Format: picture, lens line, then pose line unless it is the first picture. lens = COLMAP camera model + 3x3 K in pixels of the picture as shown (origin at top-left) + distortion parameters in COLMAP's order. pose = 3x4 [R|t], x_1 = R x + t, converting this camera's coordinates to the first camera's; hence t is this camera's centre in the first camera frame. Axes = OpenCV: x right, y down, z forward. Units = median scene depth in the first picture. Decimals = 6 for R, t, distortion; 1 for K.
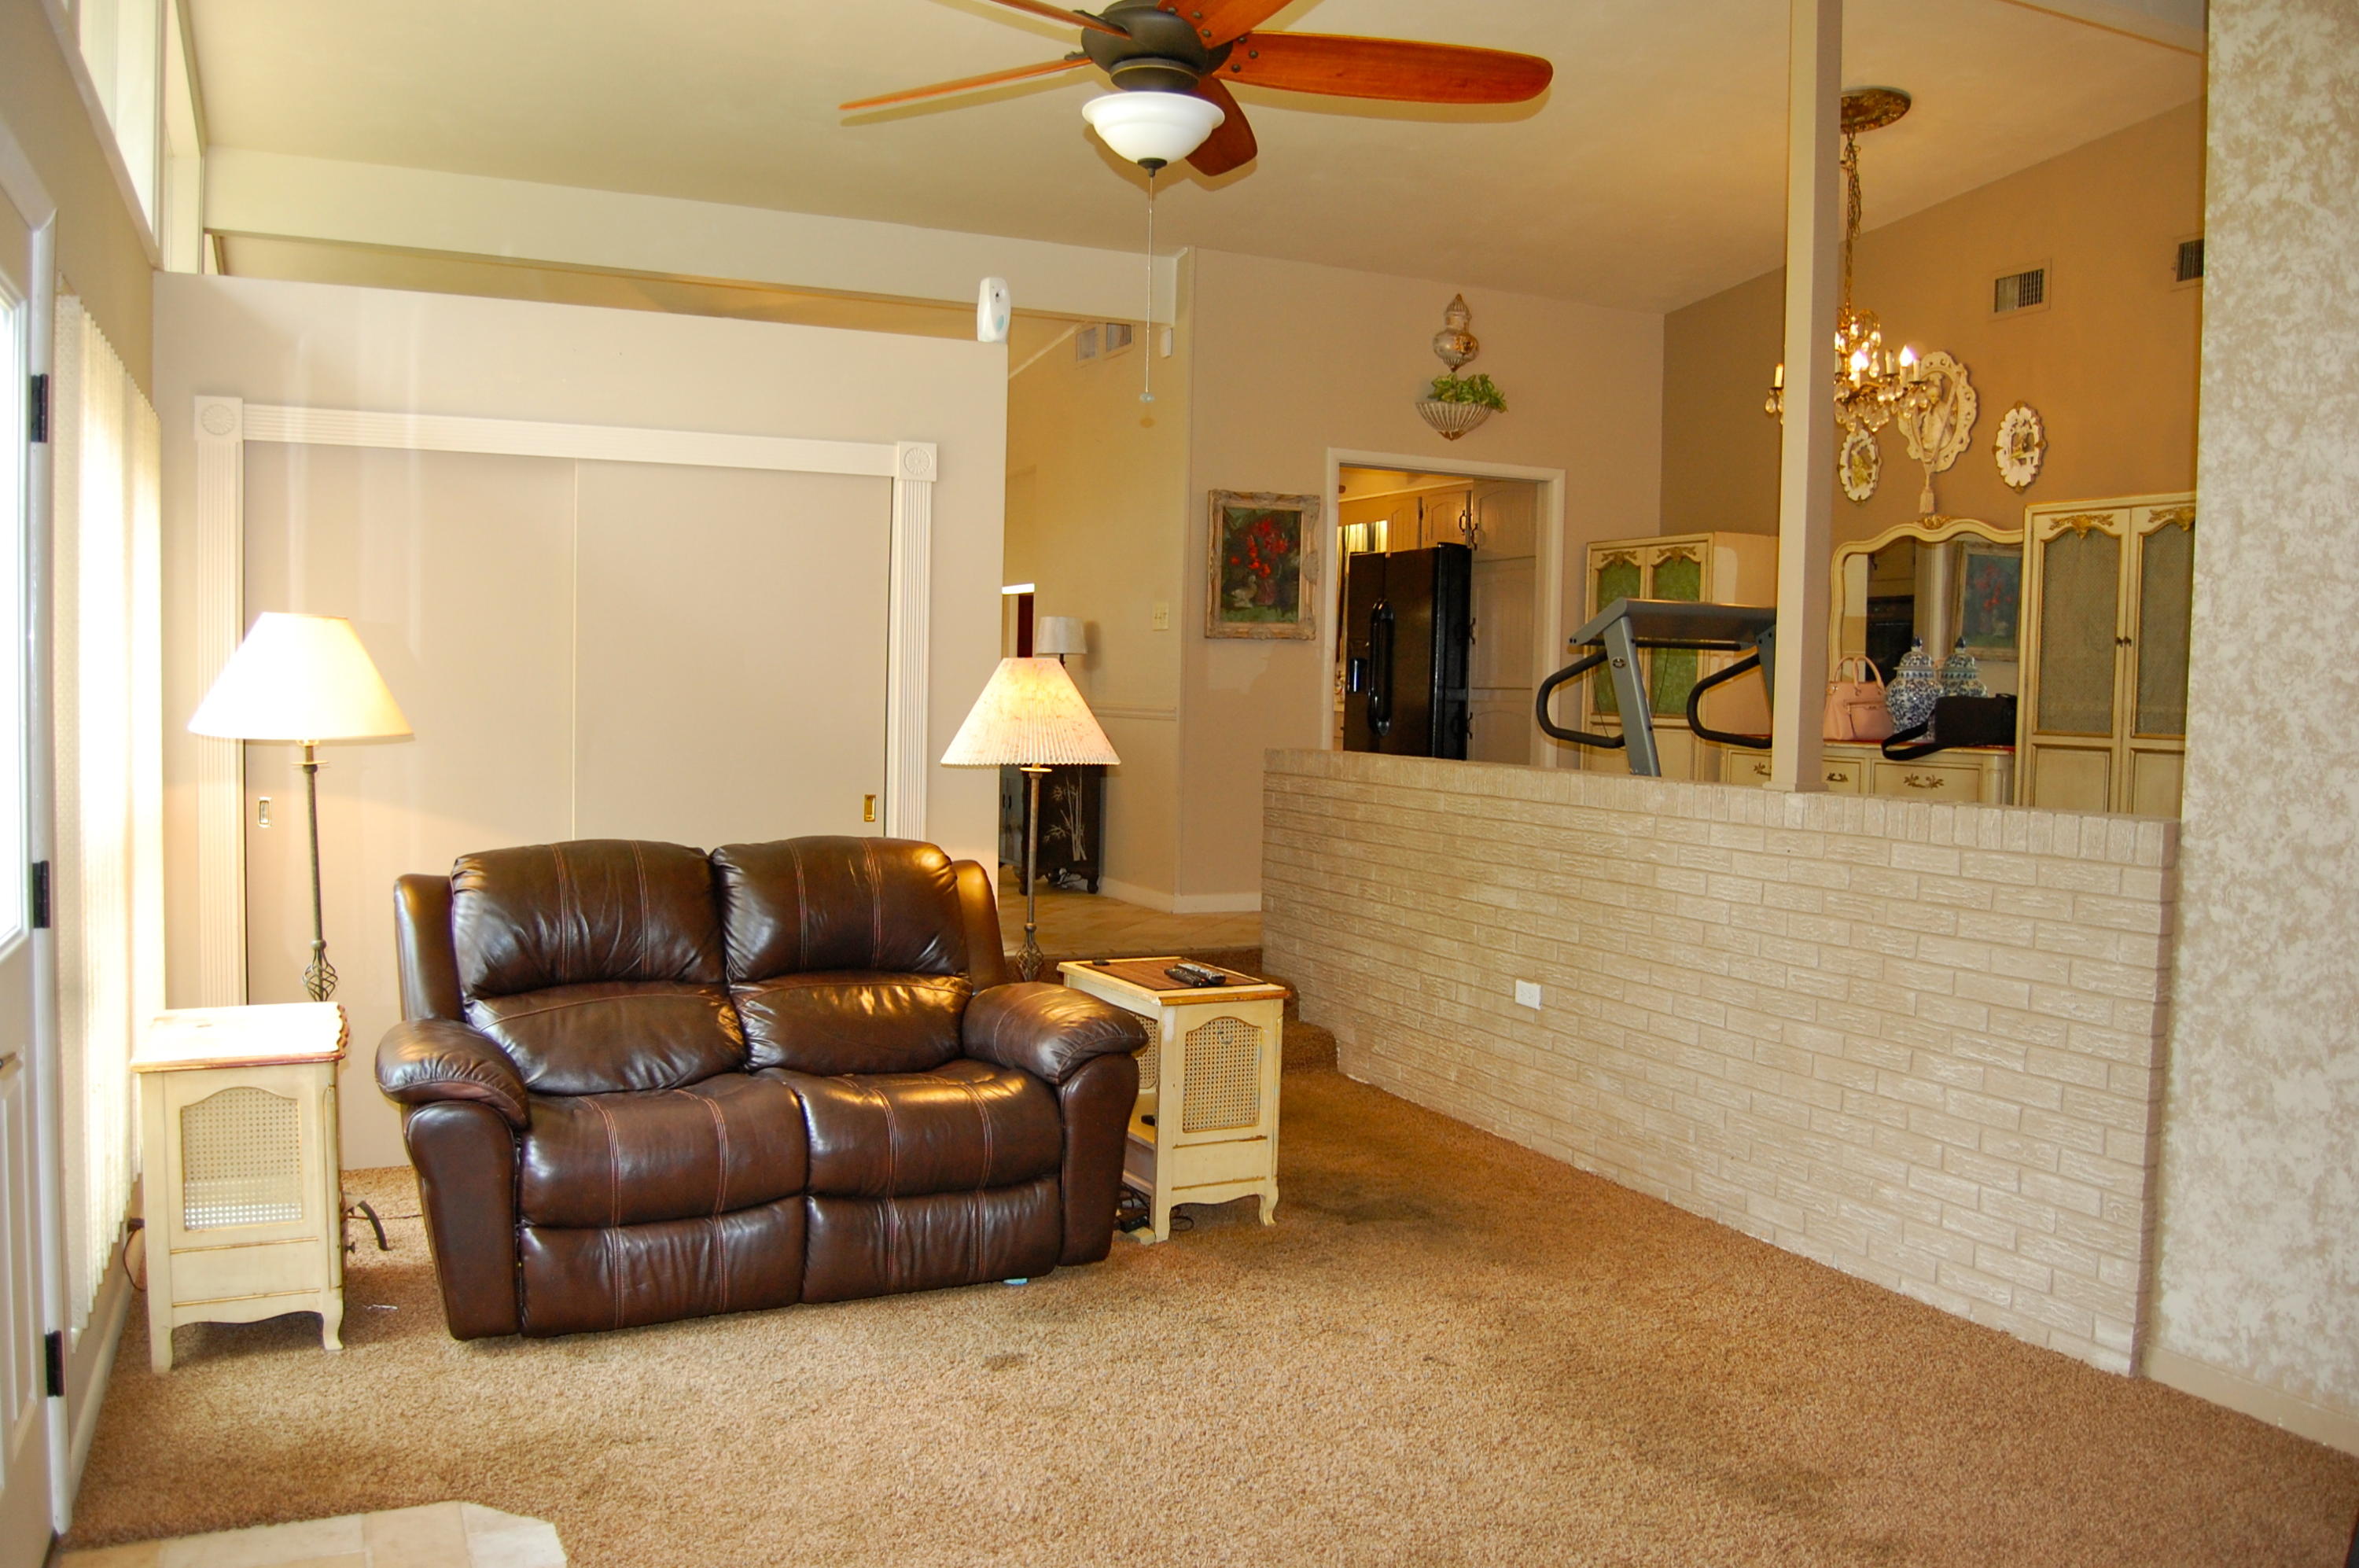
lens RADIAL K [[1852.0, 0, 1180.2], [0, 1852.0, 784.7], [0, 0, 1]] dist [-0.091315, 0.037211]
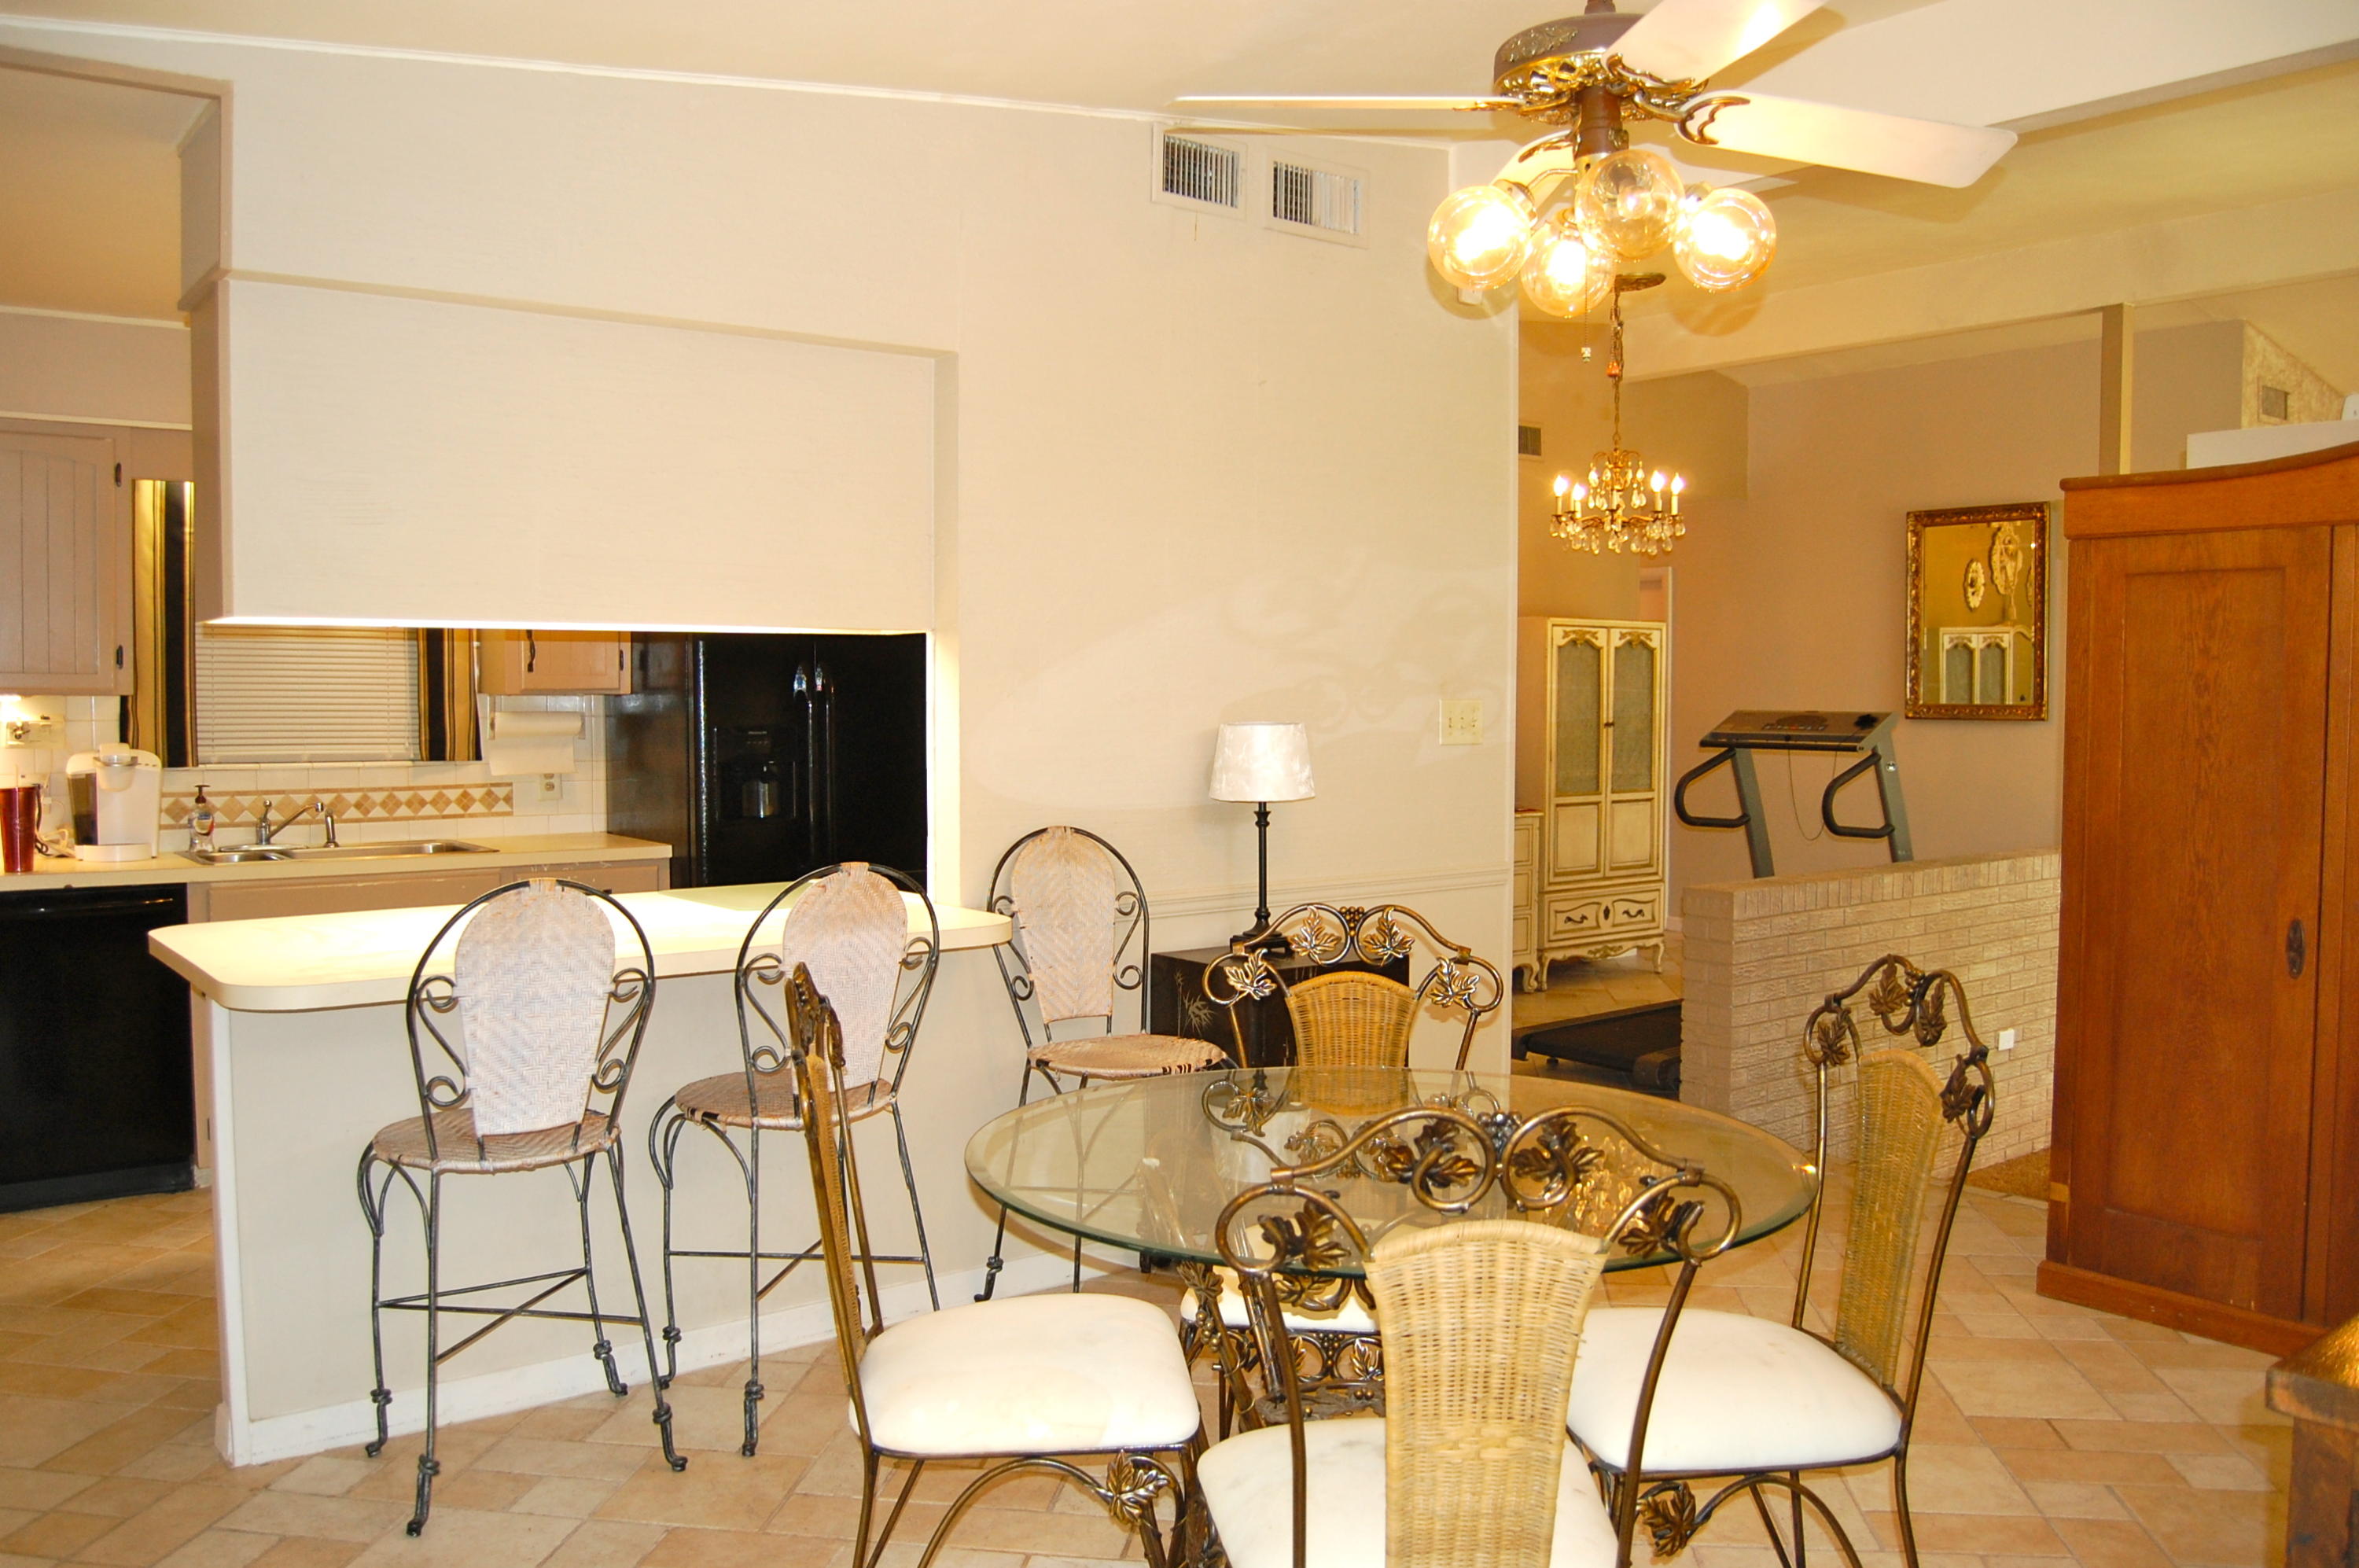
lens RADIAL K [[1852.0, 0, 1178.6], [0, 1852.0, 783.6], [0, 0, 1]] dist [-0.091315, 0.037211]
pose [[-0.209495, -0.073024, 0.975079, -0.789796], [0.044331, 0.995473, 0.084076, -0.167559], [-0.976804, 0.060840, -0.205310, 1.615410]]
